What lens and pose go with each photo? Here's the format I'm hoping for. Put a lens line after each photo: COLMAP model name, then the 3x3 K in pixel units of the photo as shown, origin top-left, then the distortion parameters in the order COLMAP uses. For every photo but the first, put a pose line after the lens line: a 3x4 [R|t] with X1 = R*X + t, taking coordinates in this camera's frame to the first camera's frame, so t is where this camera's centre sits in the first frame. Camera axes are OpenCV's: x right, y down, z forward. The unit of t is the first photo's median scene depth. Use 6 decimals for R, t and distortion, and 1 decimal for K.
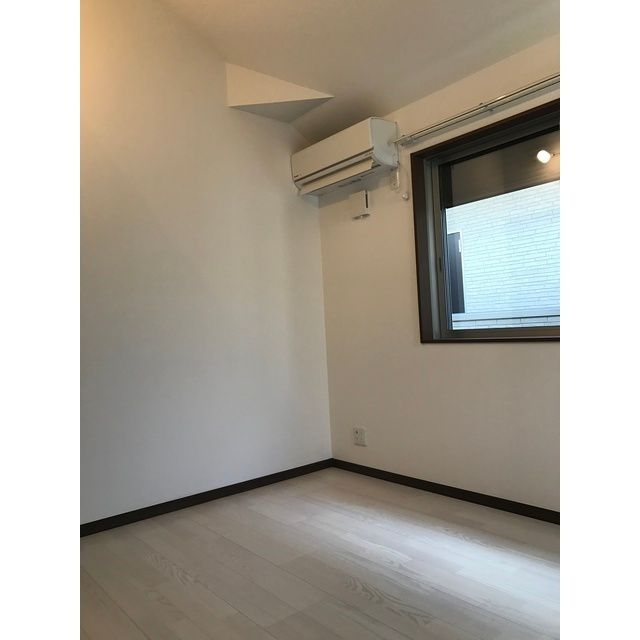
lens RADIAL K [[527.8, 0, 320.0], [0, 527.8, 320.0], [0, 0, 1]] dist [0.081044, -0.001305]
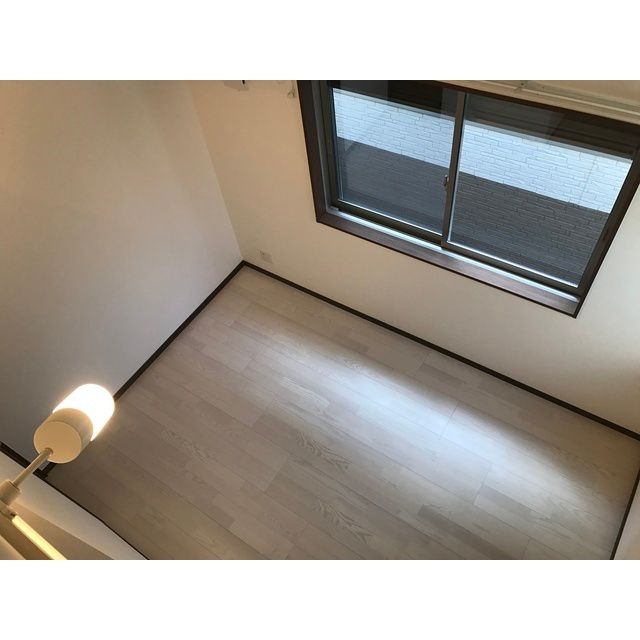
lens RADIAL K [[527.8, 0, 320.0], [0, 527.8, 320.0], [0, 0, 1]] dist [0.081044, -0.001305]
pose [[0.957499, -0.253429, 0.137731, -0.014804], [0.045536, 0.604333, 0.795430, -0.895434], [-0.284820, -0.755352, 0.590188, 0.210538]]
